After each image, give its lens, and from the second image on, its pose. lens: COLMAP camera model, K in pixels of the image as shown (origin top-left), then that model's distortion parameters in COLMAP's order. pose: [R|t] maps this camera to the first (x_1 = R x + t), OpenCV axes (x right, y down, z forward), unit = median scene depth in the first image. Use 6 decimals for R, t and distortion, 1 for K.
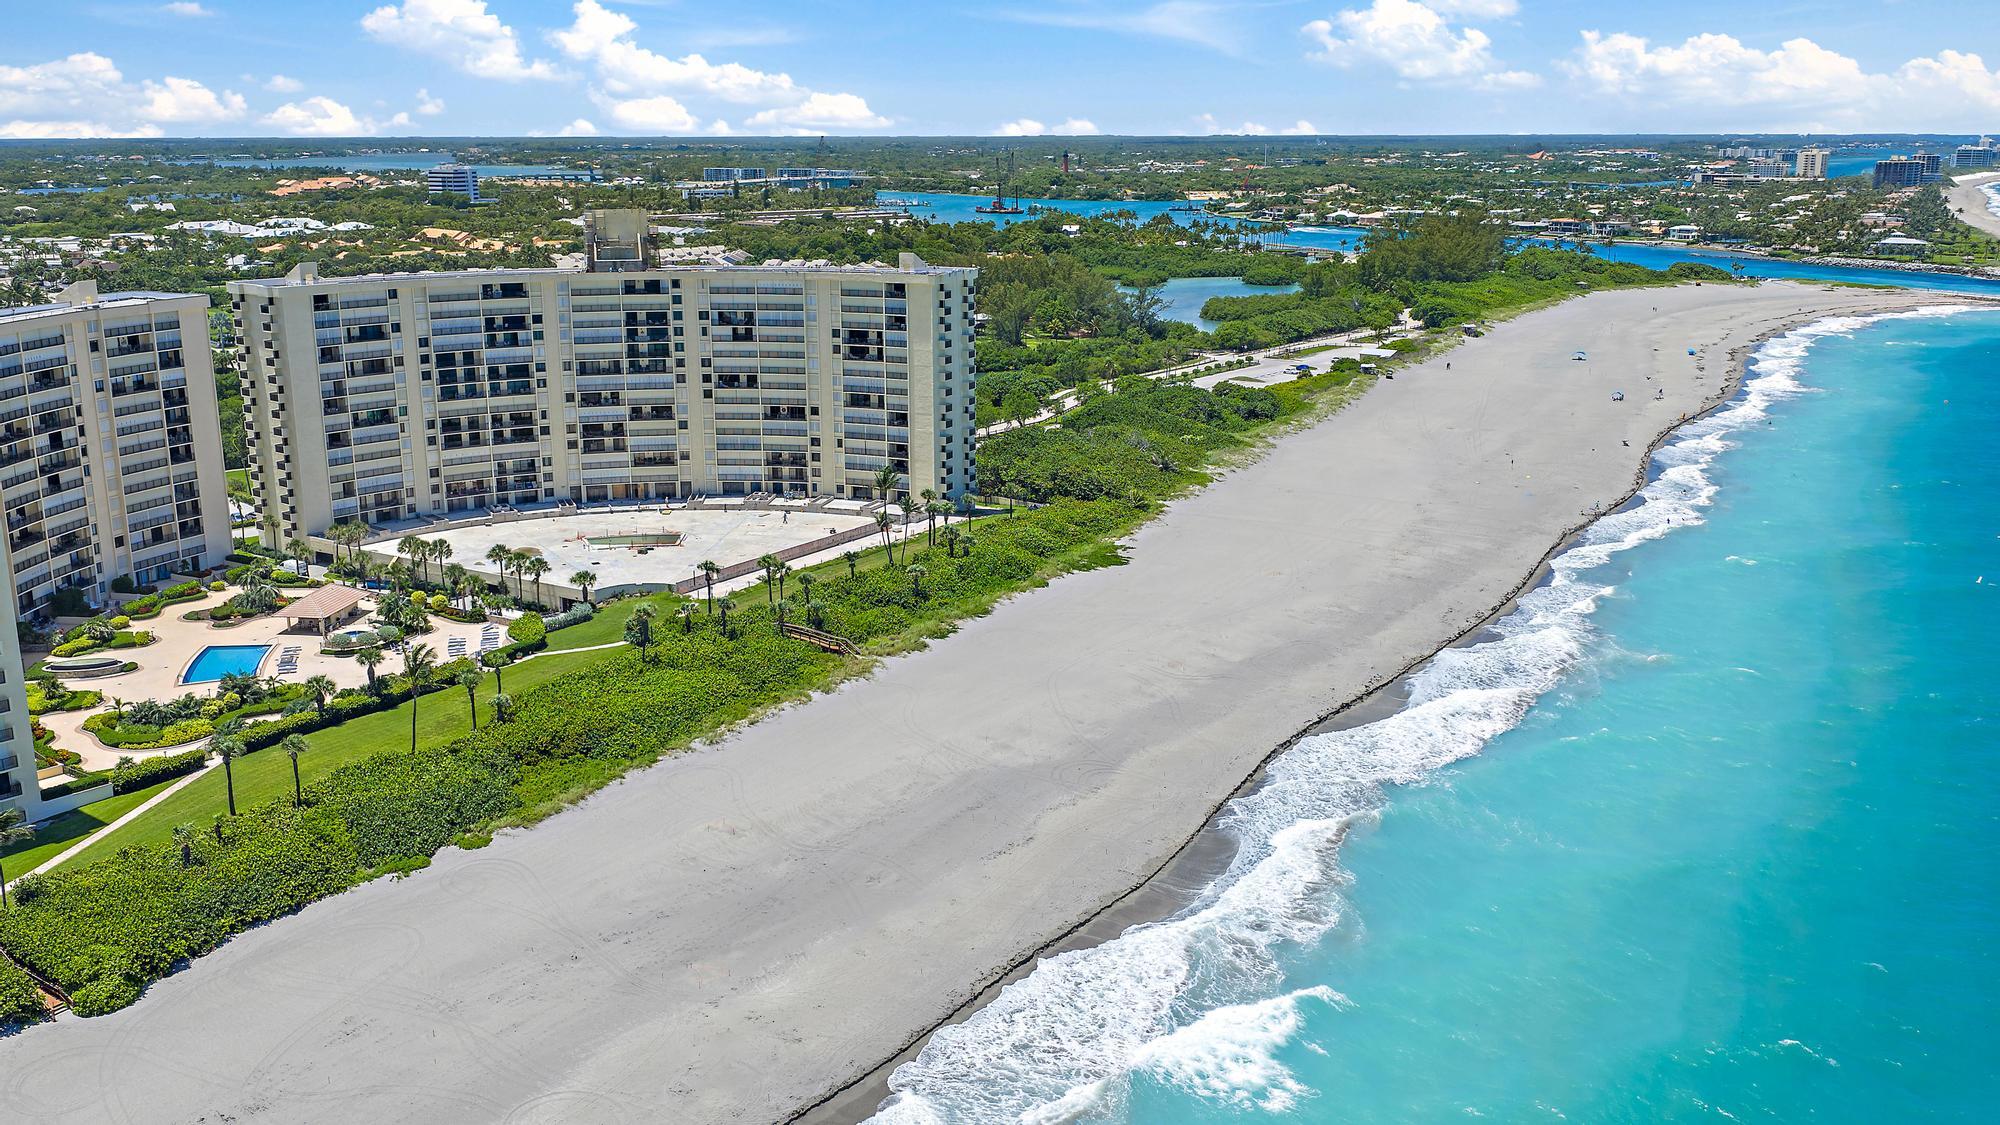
lens RADIAL K [[1704.3, 0, 993.0], [0, 1704.3, 563.6], [0, 0, 1]] dist [-0.000768, 0.001042]
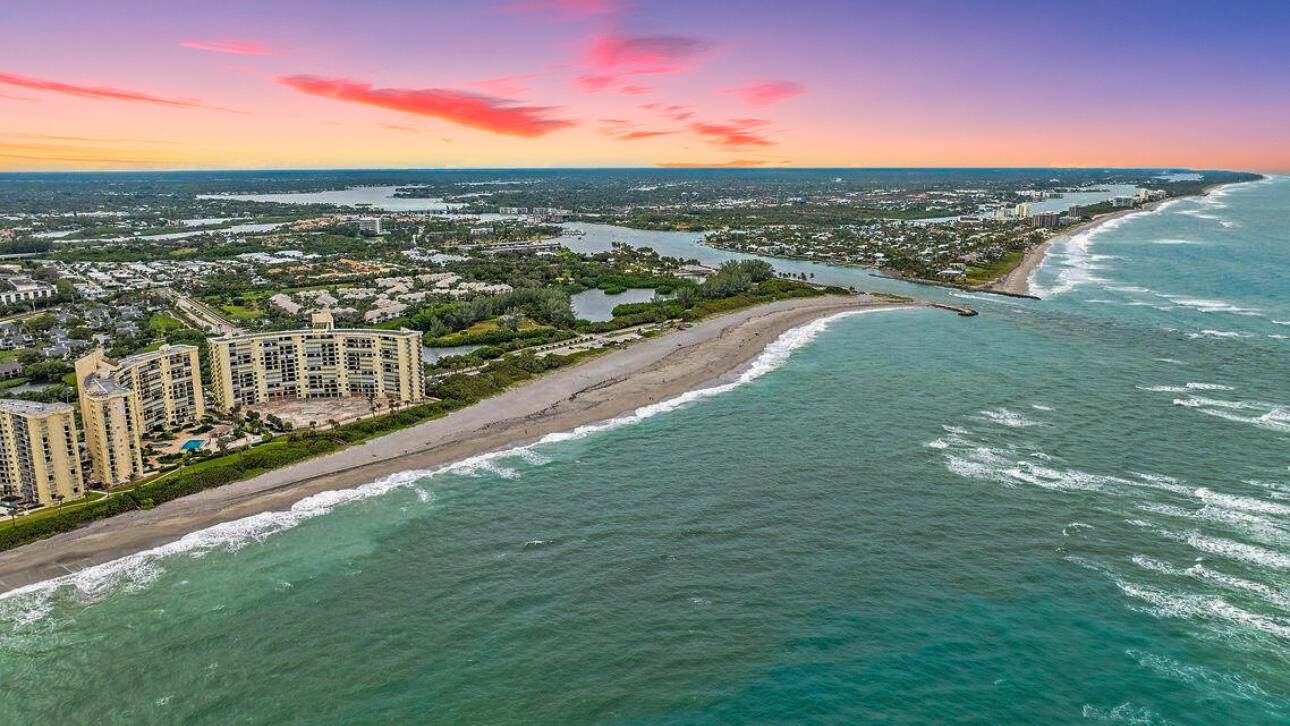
lens RADIAL K [[969.2, 0, 654.5], [0, 969.2, 361.5], [0, 0, 1]] dist [-0.025178, 0.005465]
pose [[0.997141, 0.010045, -0.074899, 0.763452], [-0.012204, 0.999522, -0.028421, -0.081998], [0.074577, 0.029254, 0.996786, -1.134691]]
